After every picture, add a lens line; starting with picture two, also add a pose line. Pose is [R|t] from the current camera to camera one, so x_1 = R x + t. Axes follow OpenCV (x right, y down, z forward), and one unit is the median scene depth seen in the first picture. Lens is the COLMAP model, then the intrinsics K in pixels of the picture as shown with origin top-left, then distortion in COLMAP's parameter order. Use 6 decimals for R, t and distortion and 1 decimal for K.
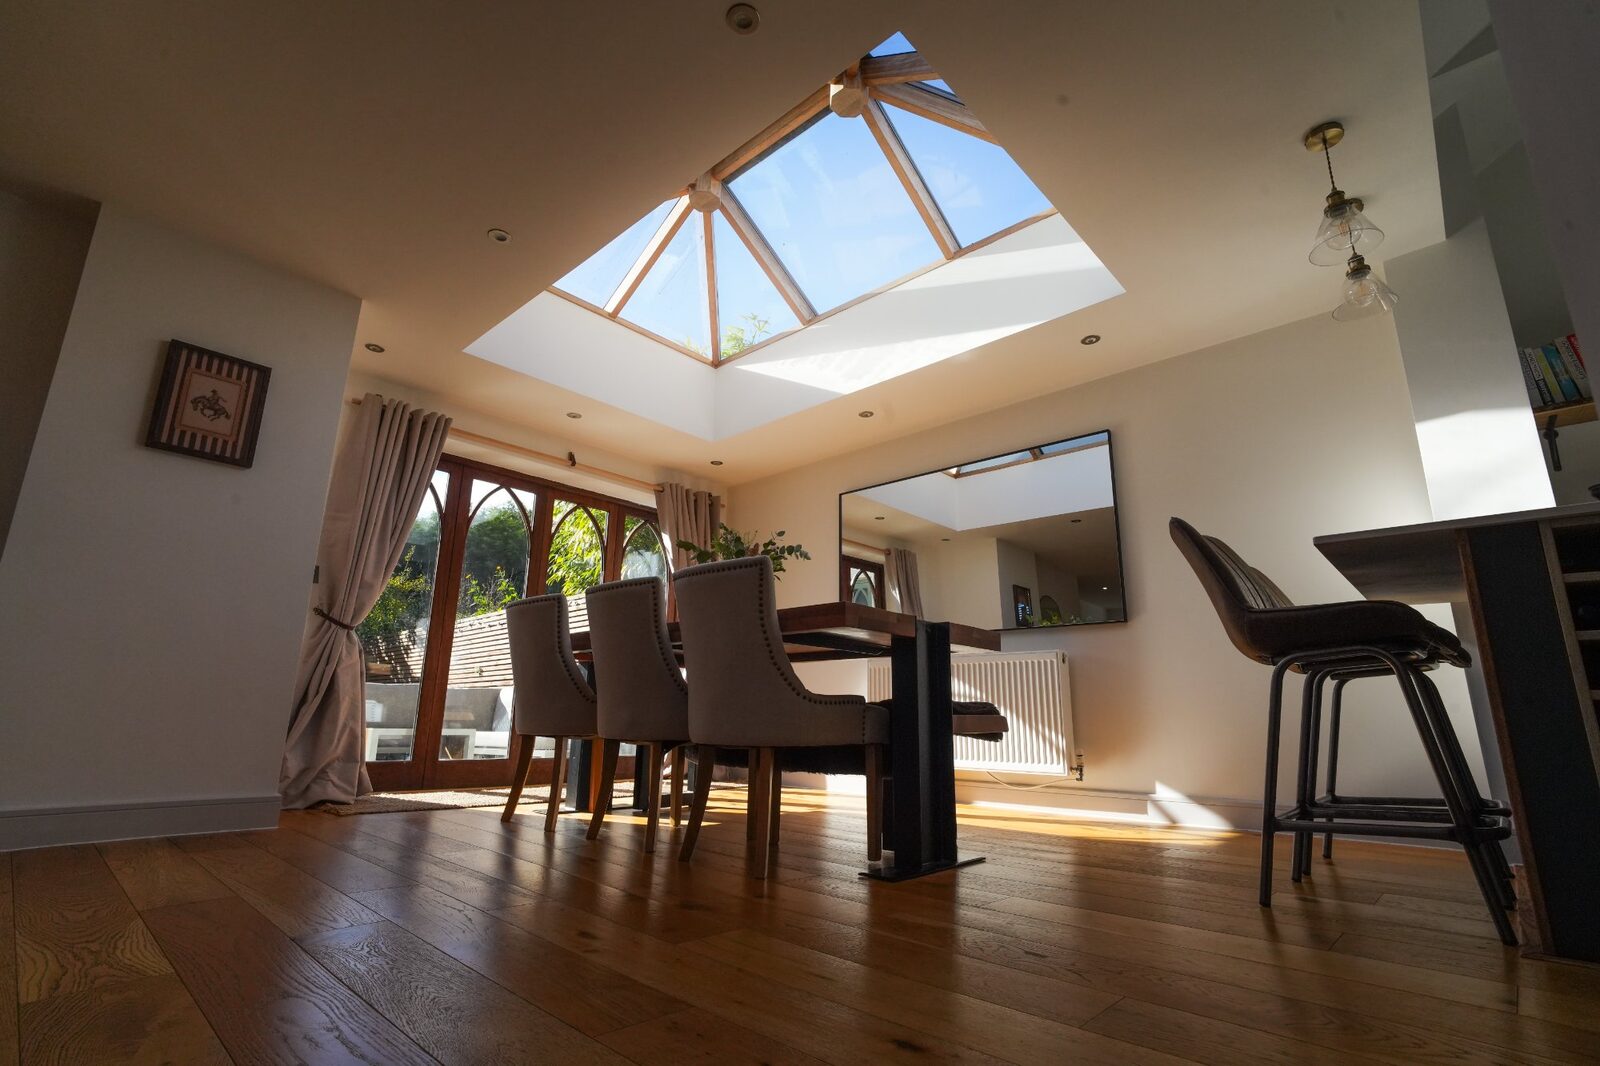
lens RADIAL K [[742.1, 0, 800.0], [0, 742.1, 533.0], [0, 0, 1]] dist [-0.019795, 0.007806]
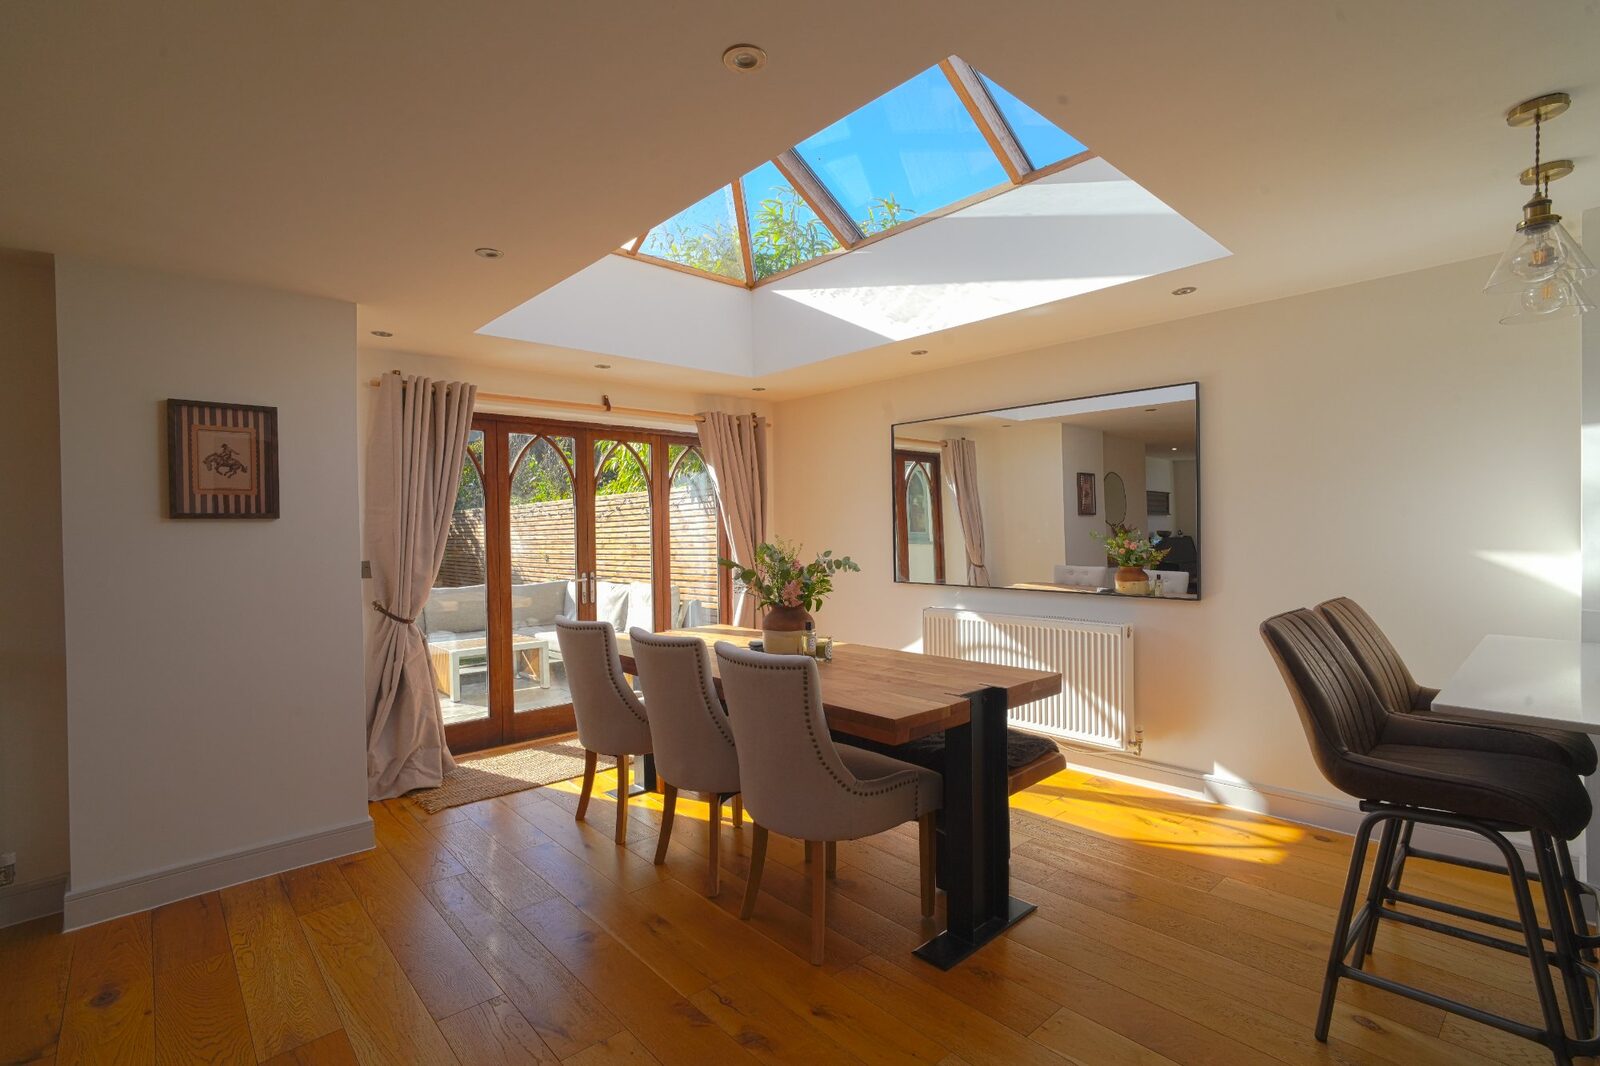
lens RADIAL K [[742.1, 0, 800.0], [0, 742.1, 533.0], [0, 0, 1]] dist [-0.019795, 0.007806]
pose [[0.996385, -0.028553, -0.080011, 0.013651], [0.047809, 0.966992, 0.250283, -0.225414], [0.070224, -0.253203, 0.964861, 0.084034]]
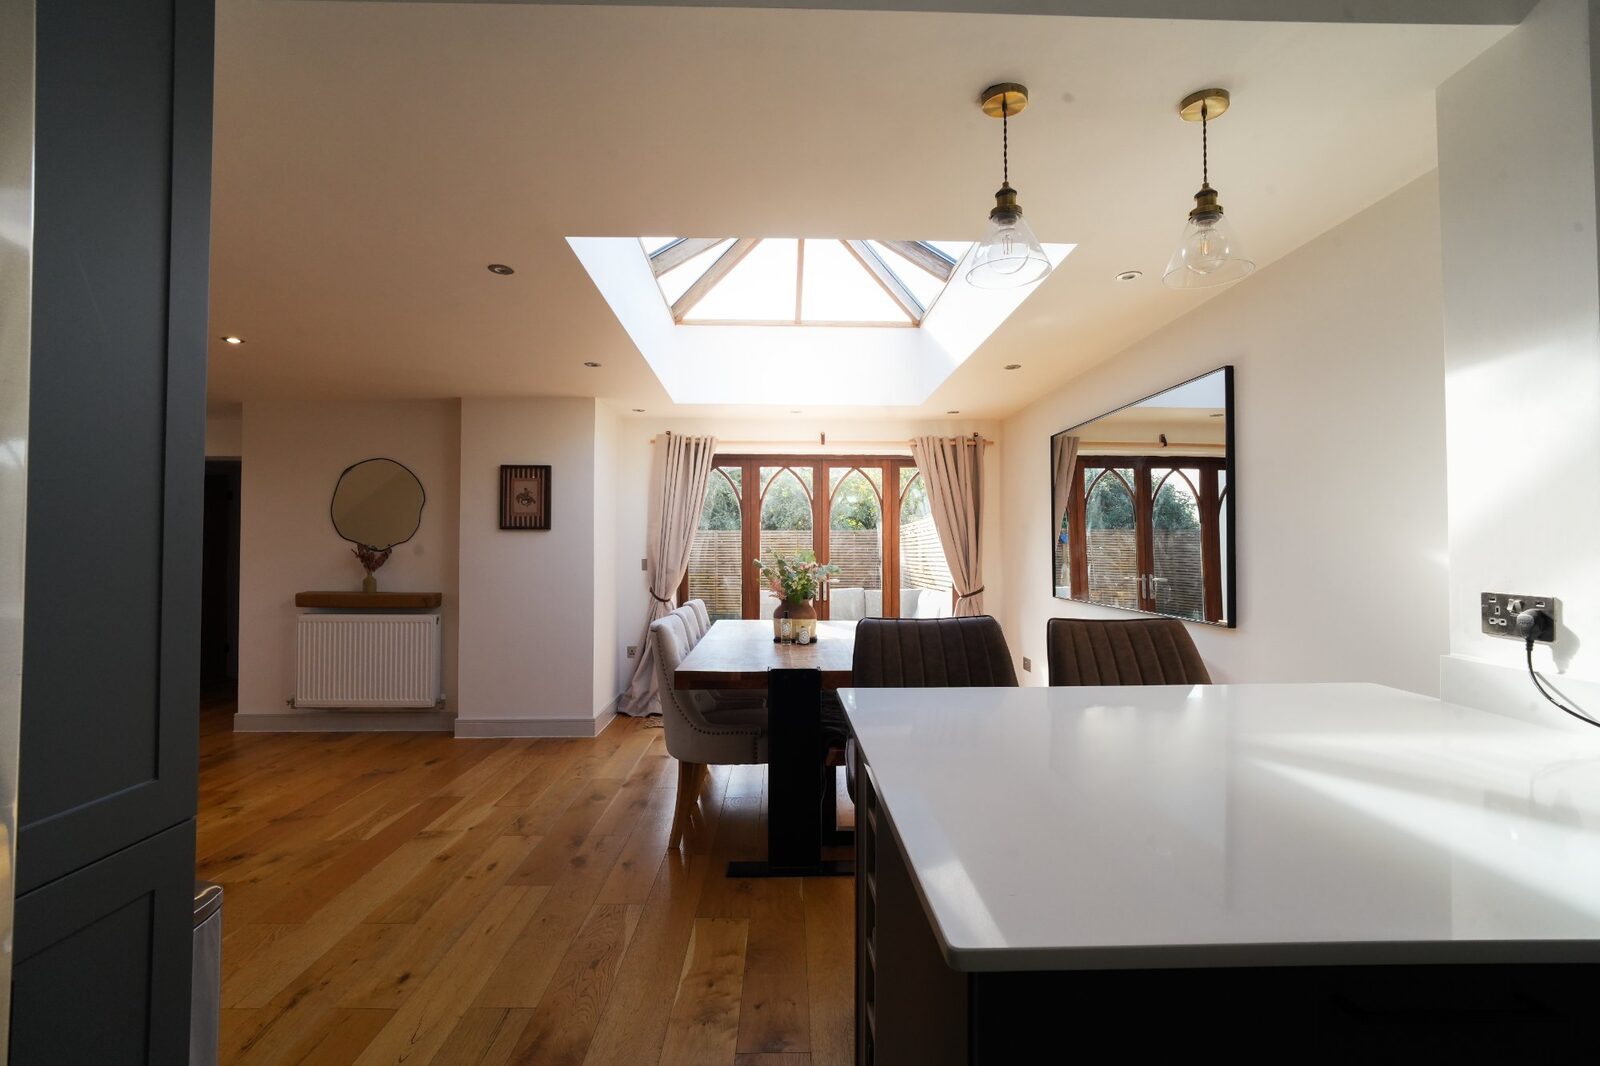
lens RADIAL K [[749.2, 0, 800.0], [0, 749.2, 533.0], [0, 0, 1]] dist [-0.004341, -0.000518]
pose [[0.699713, -0.030207, -0.713785, 0.696869], [0.182808, 0.973414, 0.138009, -0.170550], [0.690640, -0.227052, 0.686632, 0.176856]]
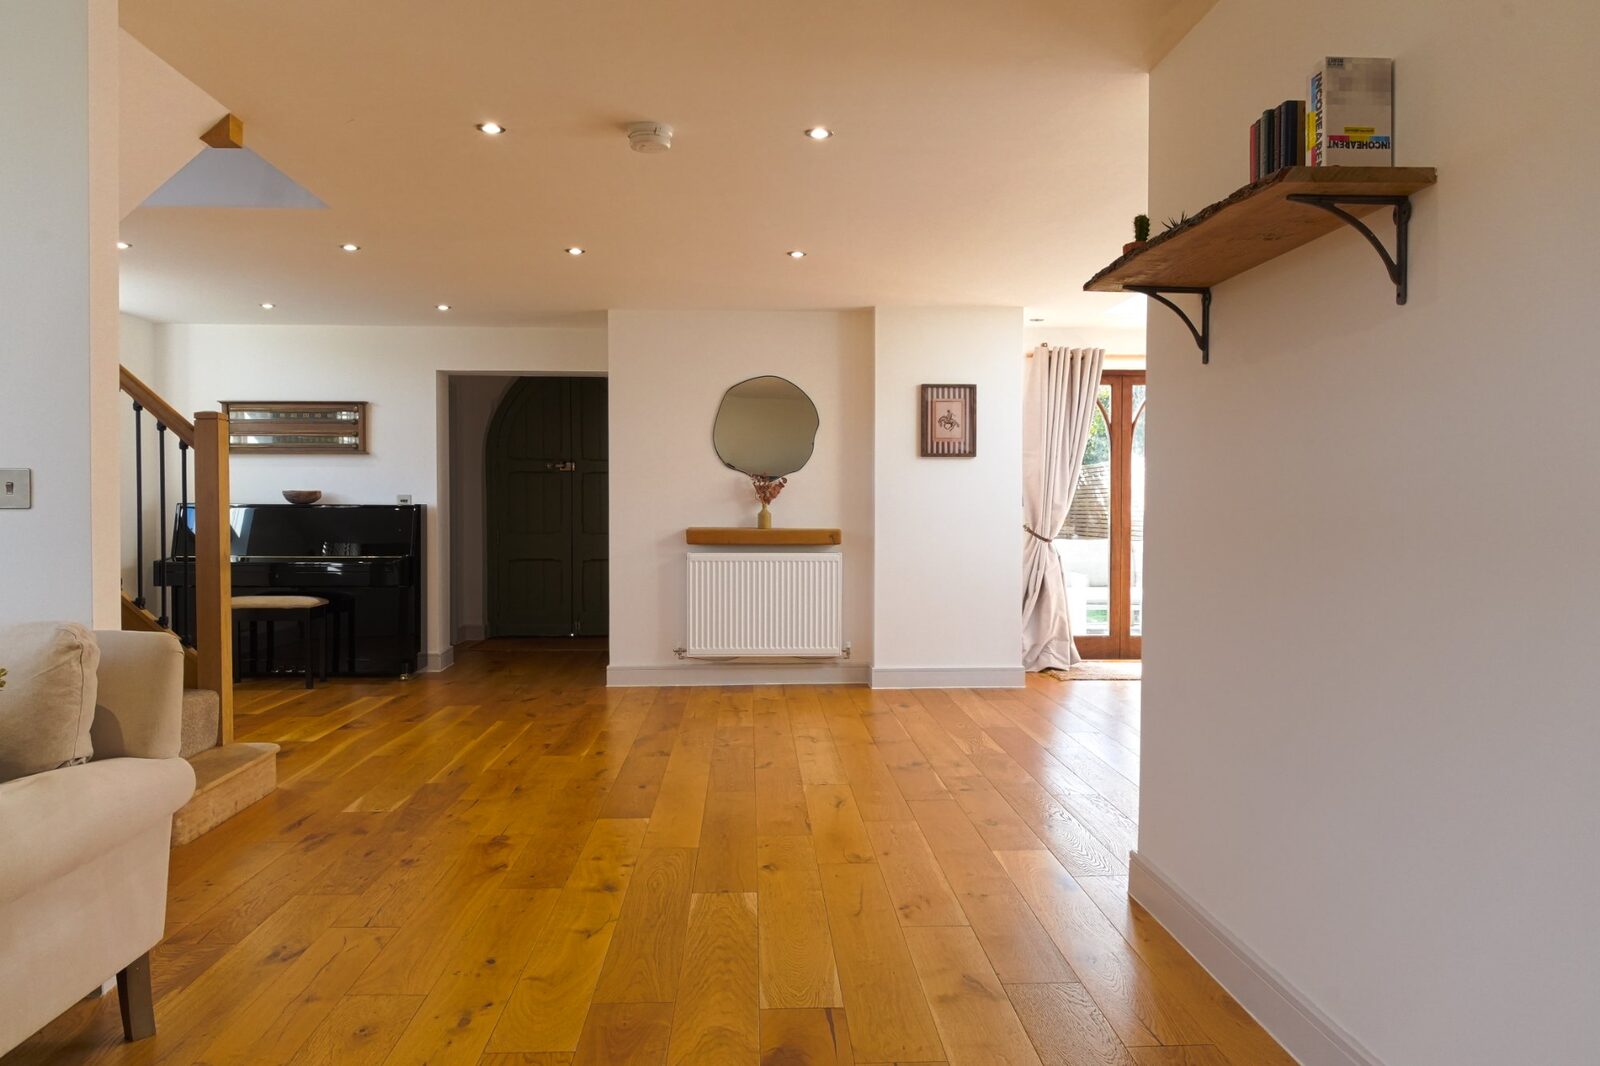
lens RADIAL K [[1127.3, 0, 800.0], [0, 1127.3, 533.0], [0, 0, 1]] dist [0.023630, 0.000748]
pose [[0.718773, 0.004949, -0.695227, 0.471024], [0.178149, 0.965278, 0.191054, -0.352902], [0.672033, -0.261178, 0.692934, -0.692458]]
